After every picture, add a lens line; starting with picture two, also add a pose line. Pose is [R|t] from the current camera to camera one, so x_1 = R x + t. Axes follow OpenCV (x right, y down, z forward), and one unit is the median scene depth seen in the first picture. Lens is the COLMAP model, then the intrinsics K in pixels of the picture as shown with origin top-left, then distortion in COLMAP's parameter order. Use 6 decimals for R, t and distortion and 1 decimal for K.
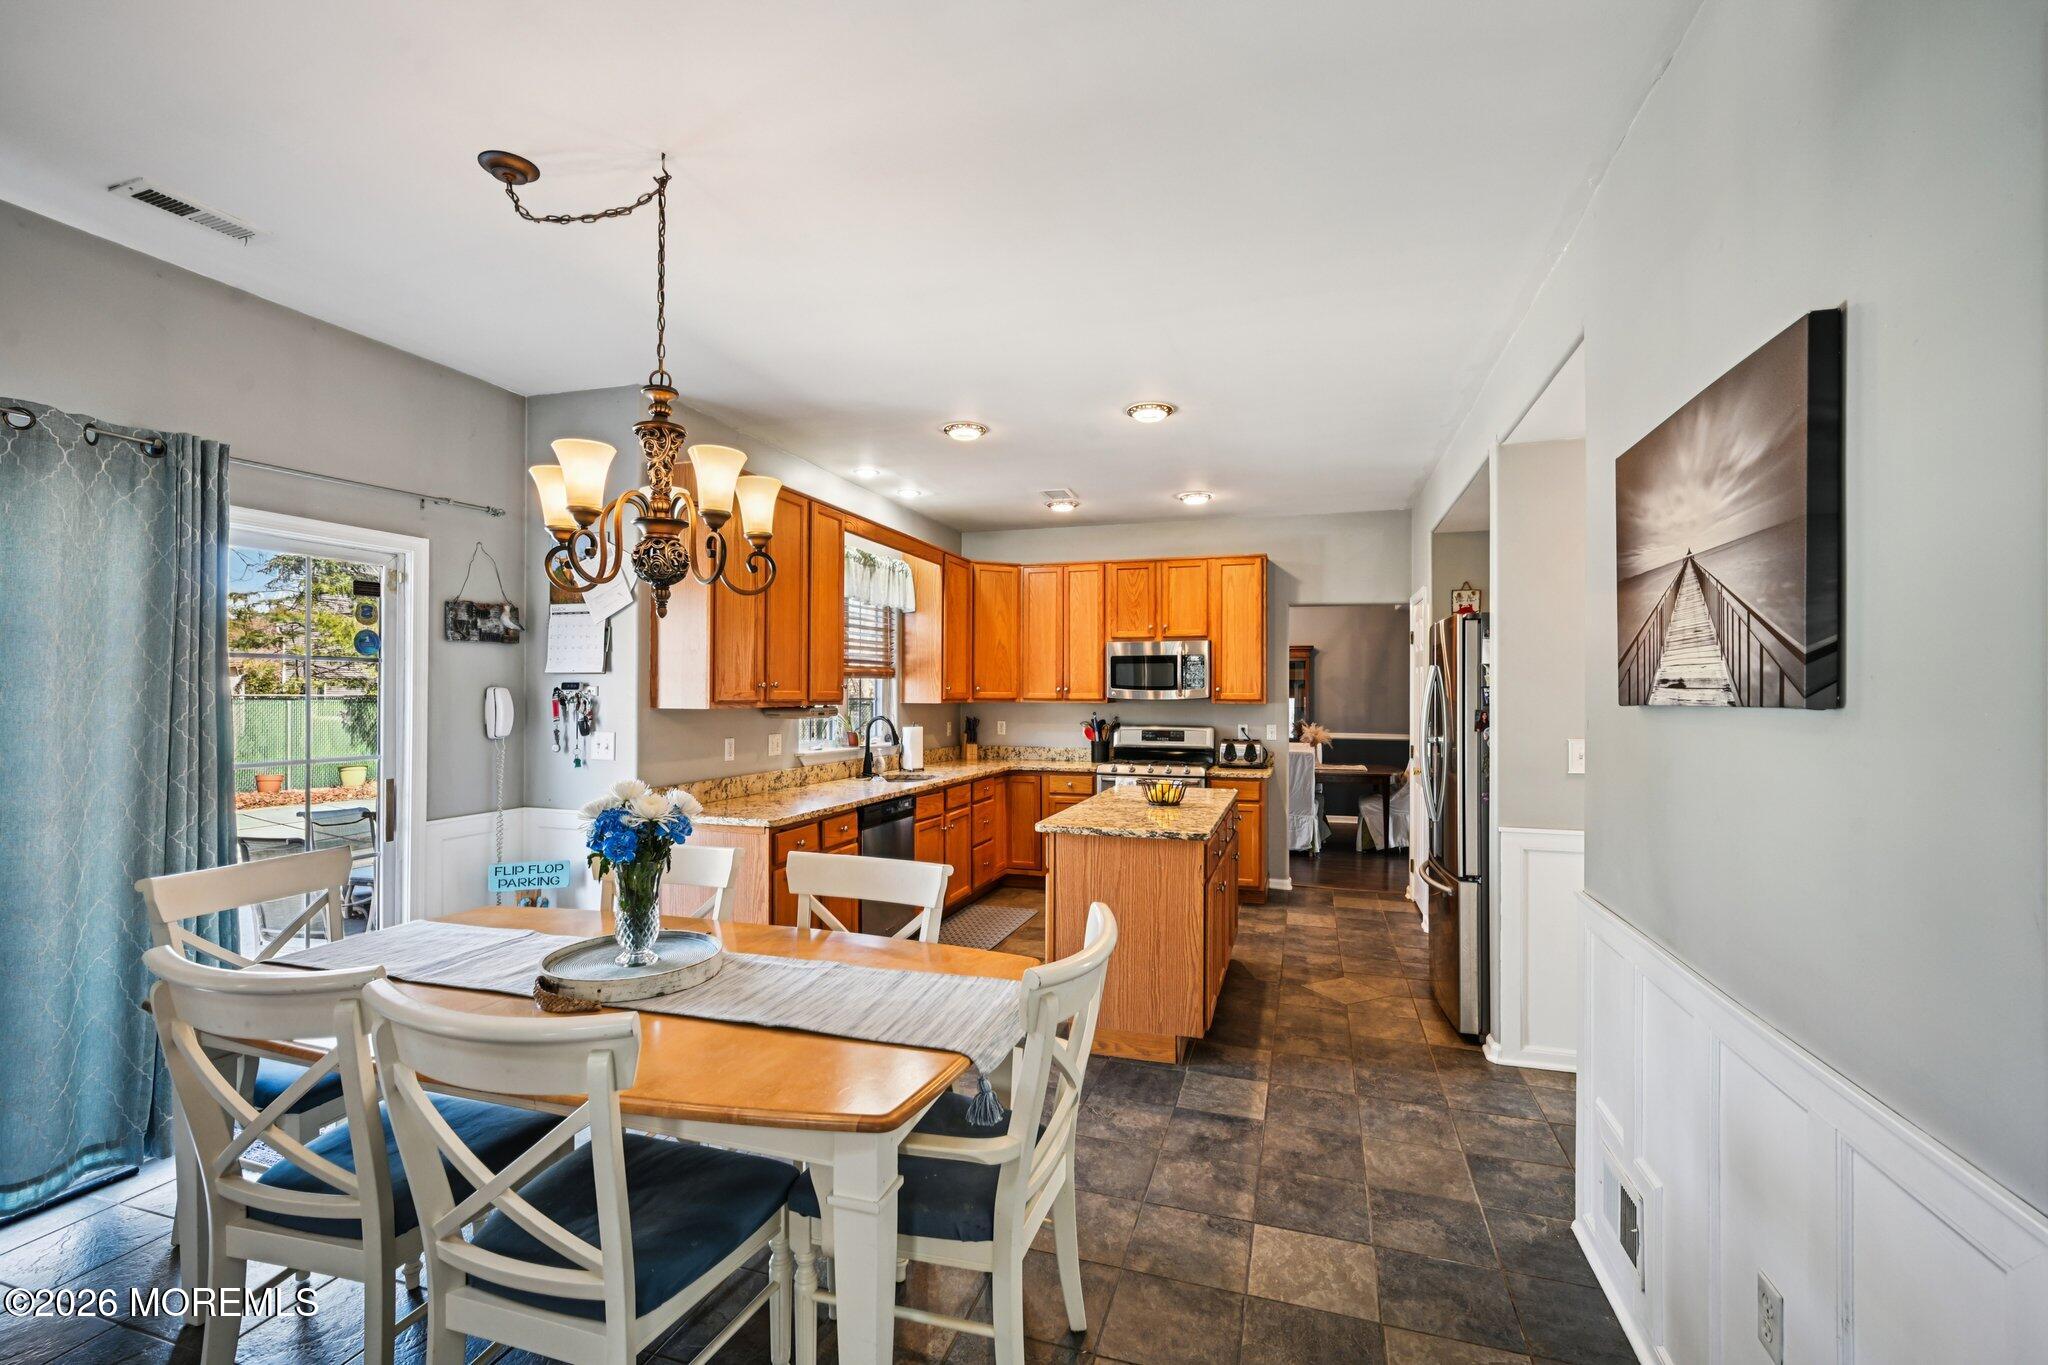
lens RADIAL K [[894.8, 0, 1040.6], [0, 894.8, 680.3], [0, 0, 1]] dist [-0.000120, 0.000140]
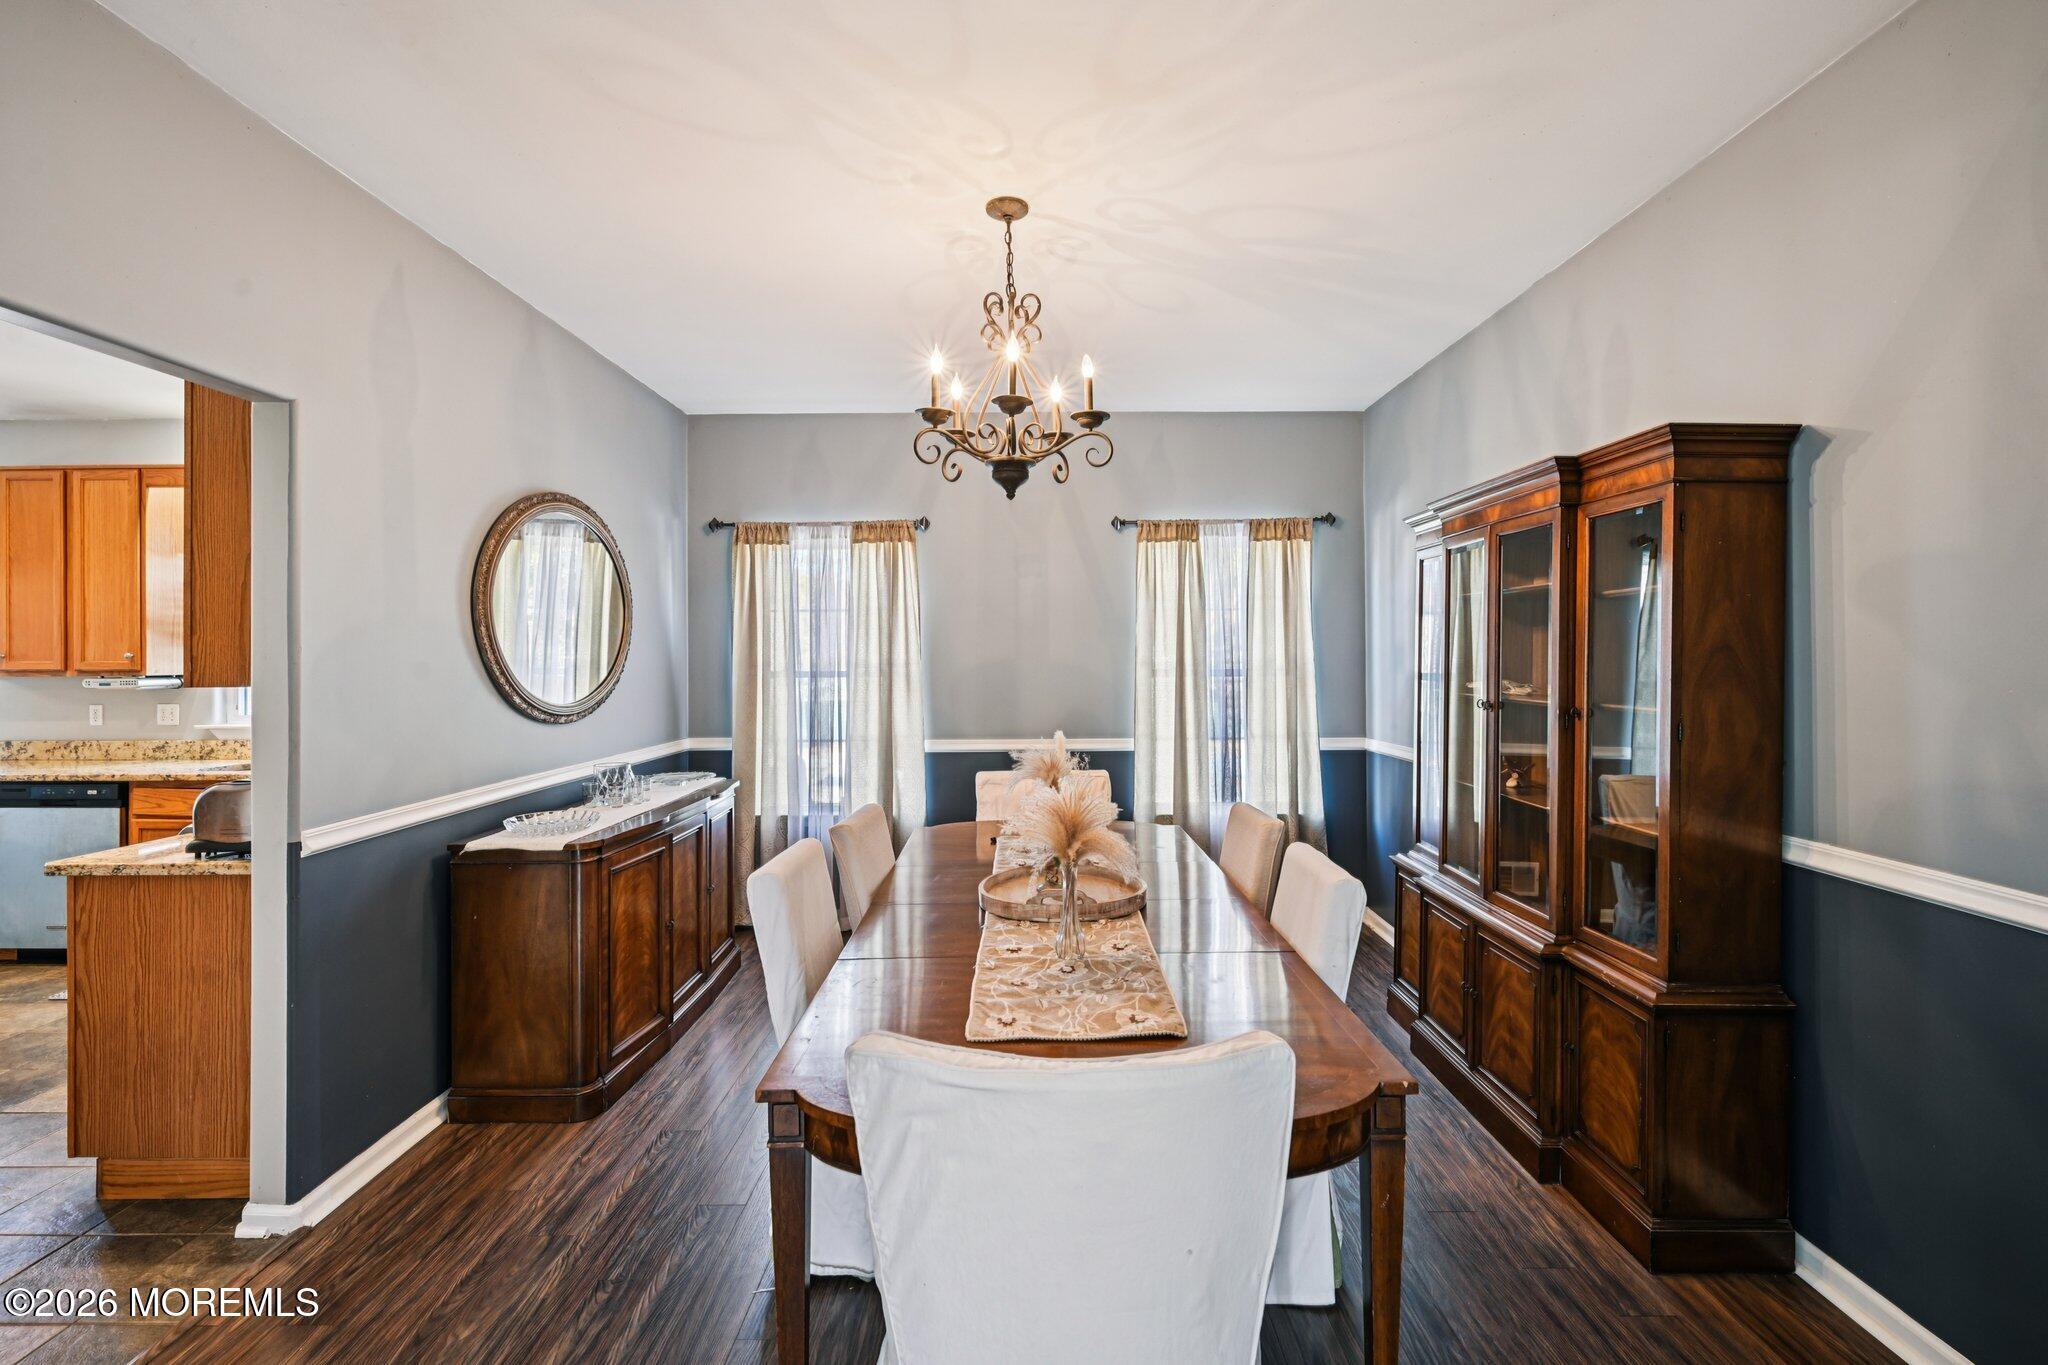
lens RADIAL K [[894.8, 0, 1028.1], [0, 894.8, 651.2], [0, 0, 1]] dist [-0.000120, 0.000140]
pose [[0.287461, -0.013985, -0.957690, 0.729930], [0.020309, 0.999758, -0.008503, 0.022379], [0.957577, -0.017006, 0.287675, 1.261608]]
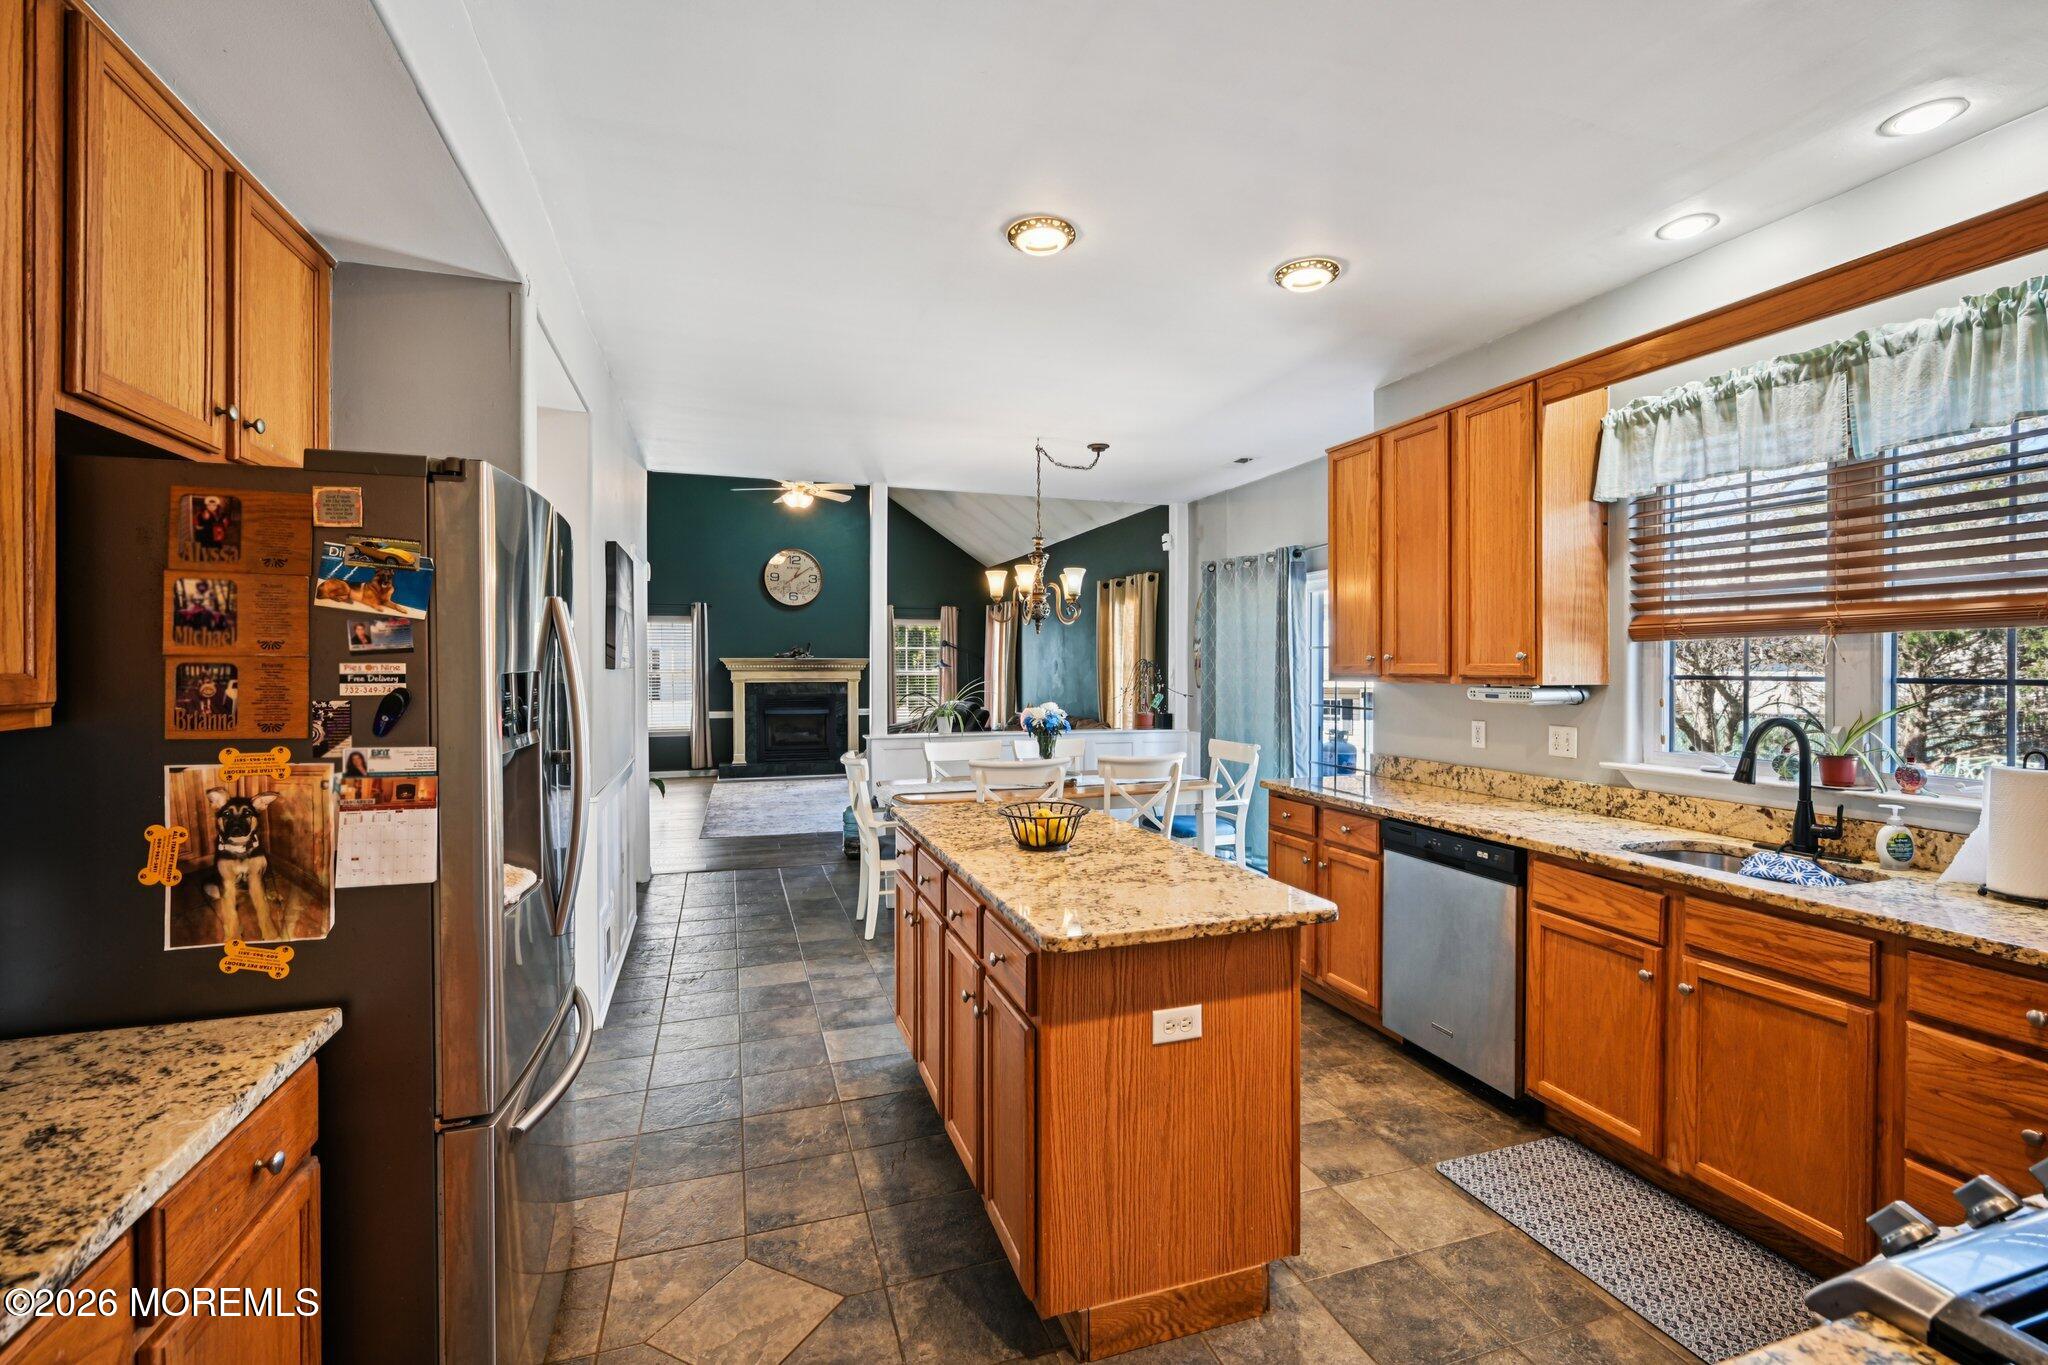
lens RADIAL K [[894.8, 0, 1015.1], [0, 894.8, 670.9], [0, 0, 1]] dist [-0.000120, 0.000140]
pose [[-0.822309, -0.001961, -0.569038, 0.343476], [0.003634, 0.999956, -0.008697, 0.016813], [0.569030, -0.009219, -0.822265, 1.023030]]
